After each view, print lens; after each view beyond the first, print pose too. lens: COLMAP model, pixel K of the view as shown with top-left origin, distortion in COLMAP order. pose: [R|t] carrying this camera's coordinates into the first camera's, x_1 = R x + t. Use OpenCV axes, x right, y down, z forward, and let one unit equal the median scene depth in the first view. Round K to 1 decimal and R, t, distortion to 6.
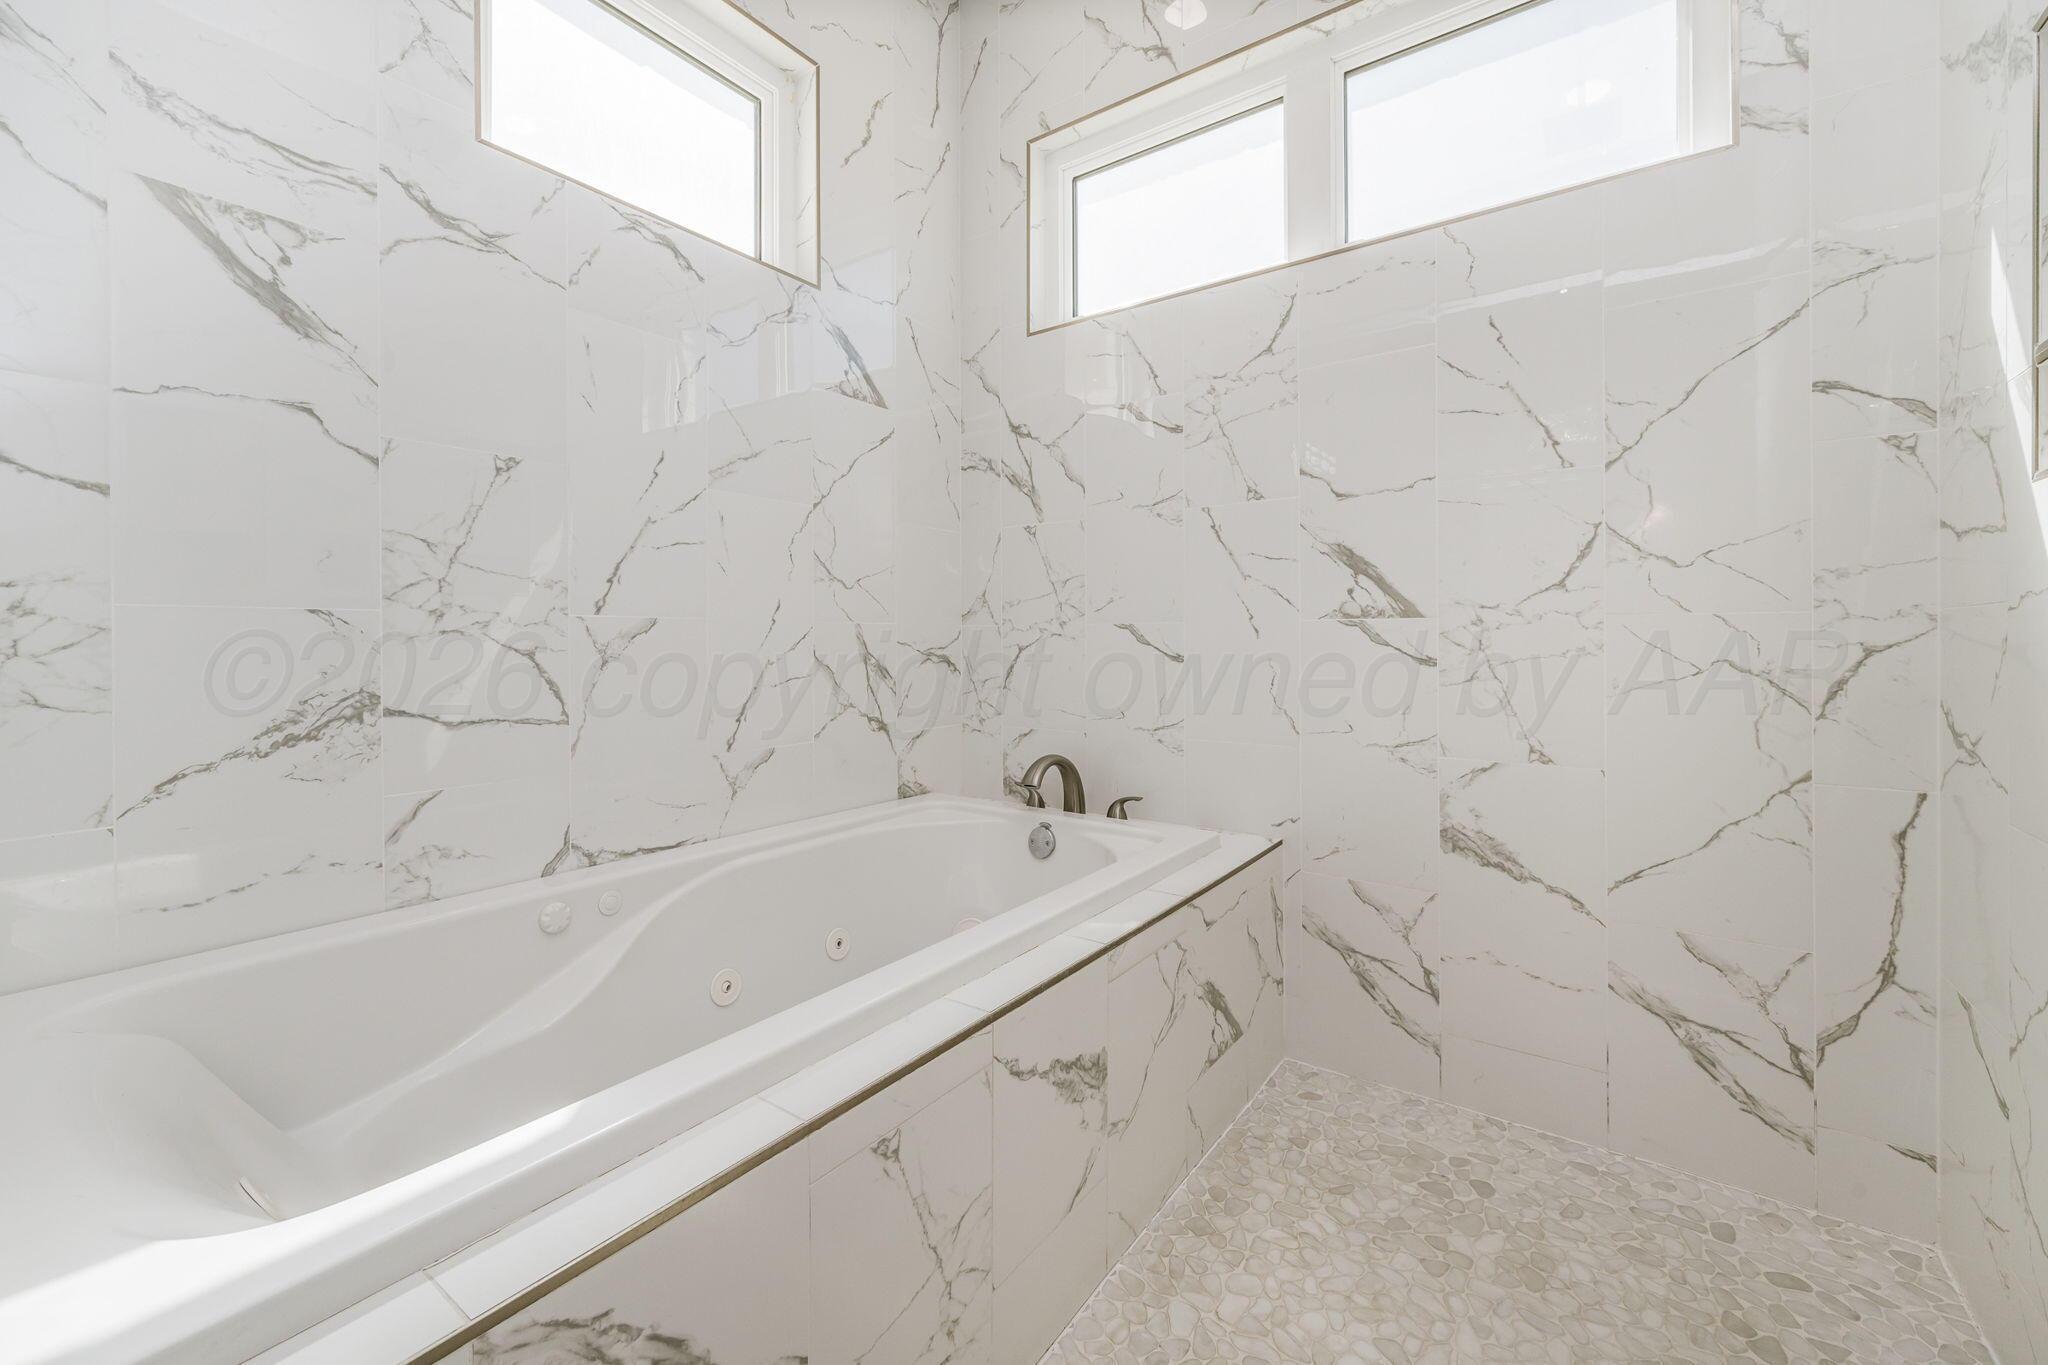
lens RADIAL K [[833.6, 0, 1055.4], [0, 833.6, 641.0], [0, 0, 1]] dist [0.002806, -0.000232]
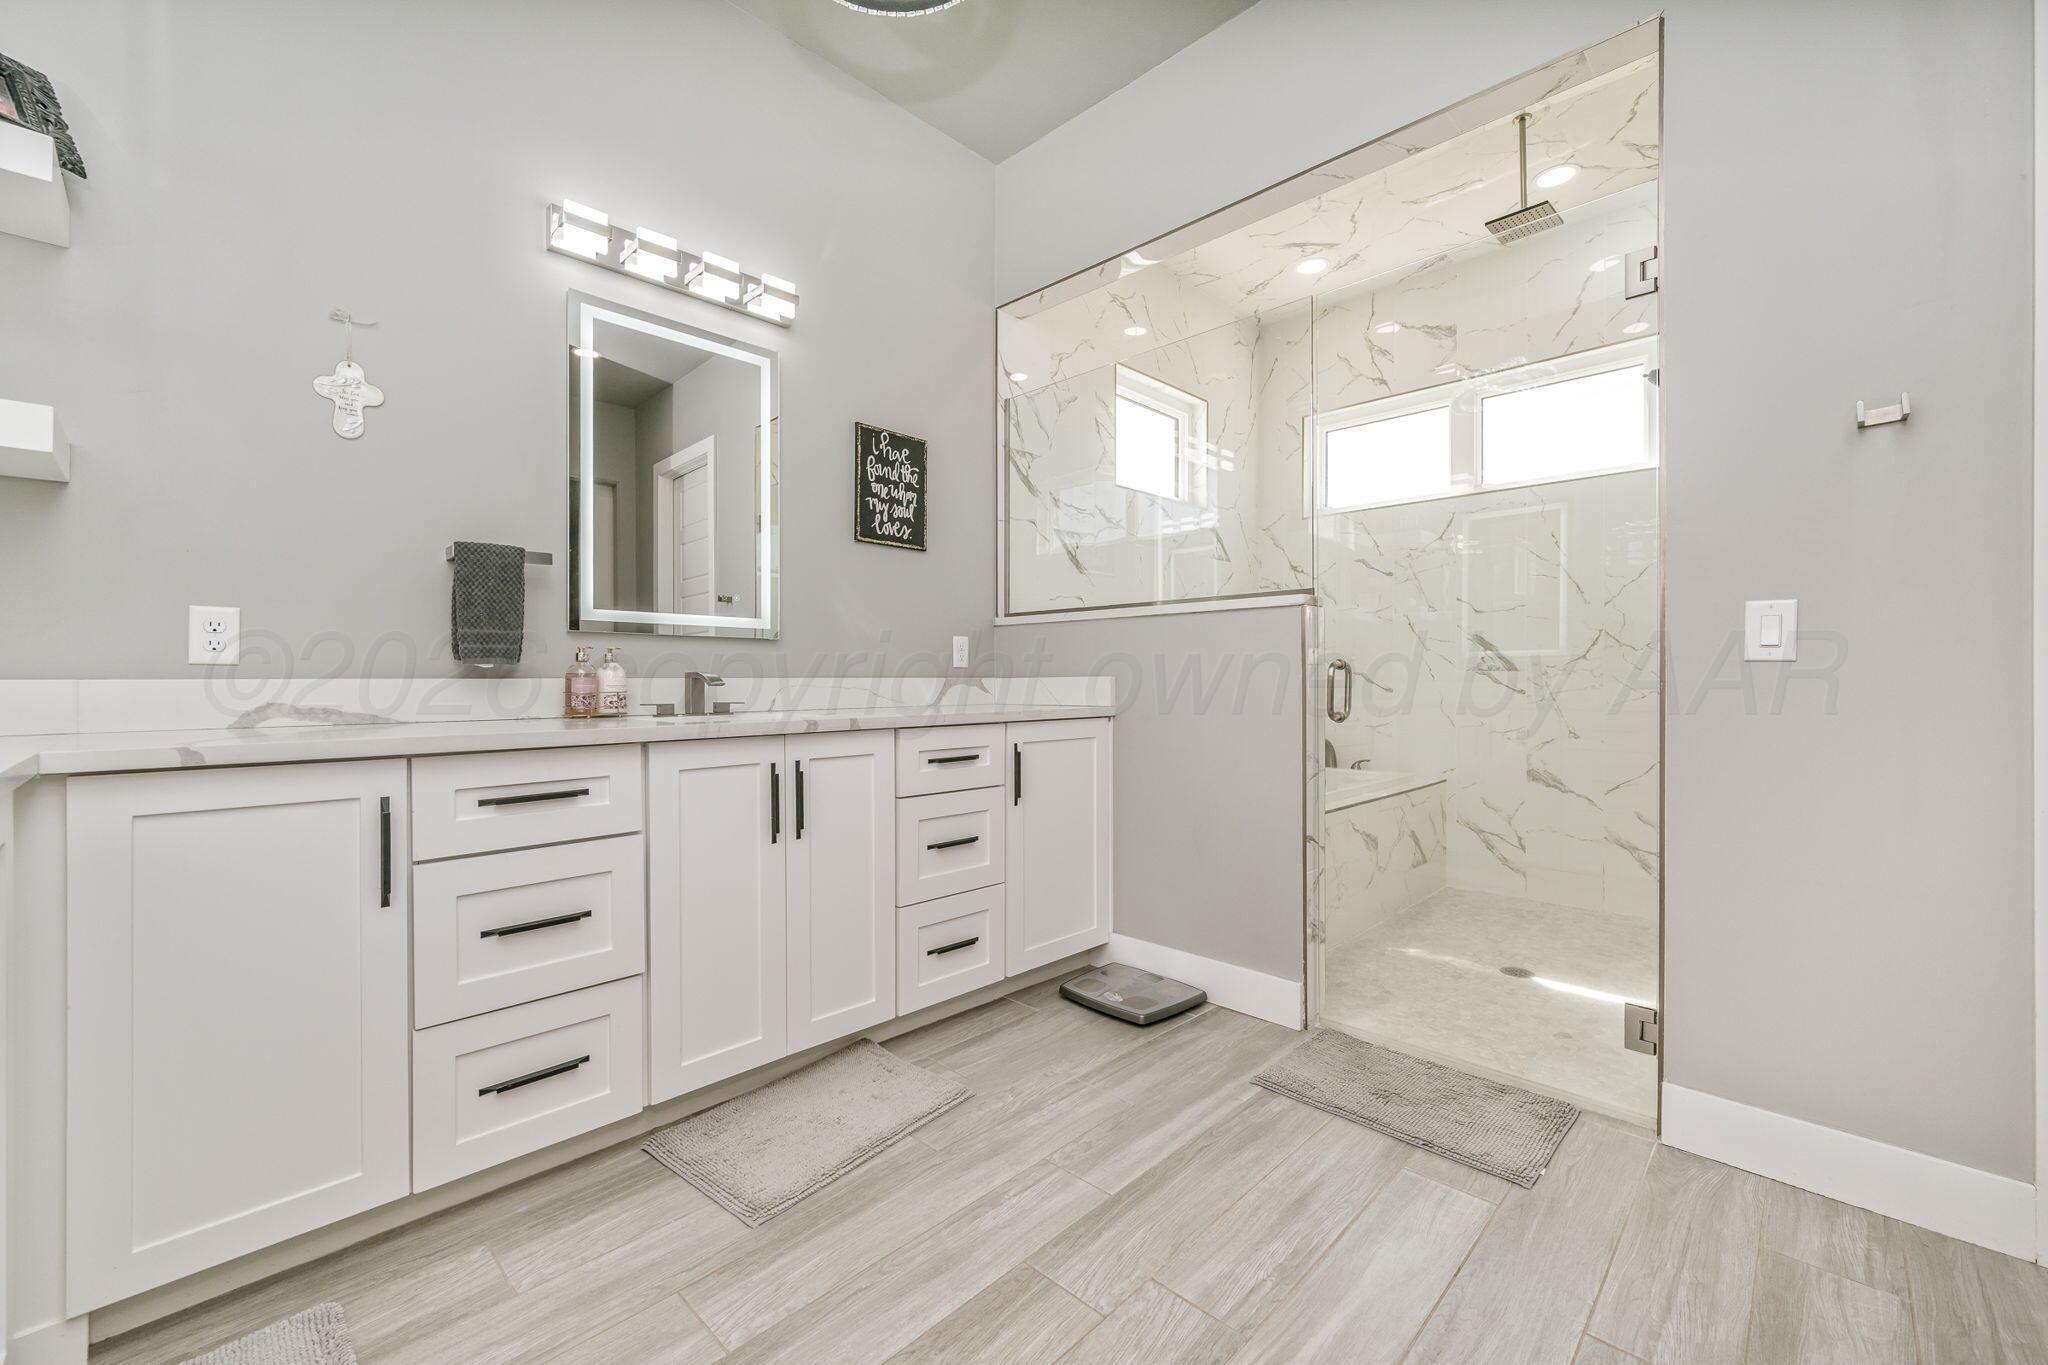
lens RADIAL K [[833.6, 0, 1029.5], [0, 833.6, 676.0], [0, 0, 1]] dist [0.002806, -0.000232]
pose [[0.984105, 0.006650, -0.177462, -0.388267], [-0.006450, 0.999978, 0.001704, -0.010738], [0.177470, -0.000532, 0.984126, -1.246907]]
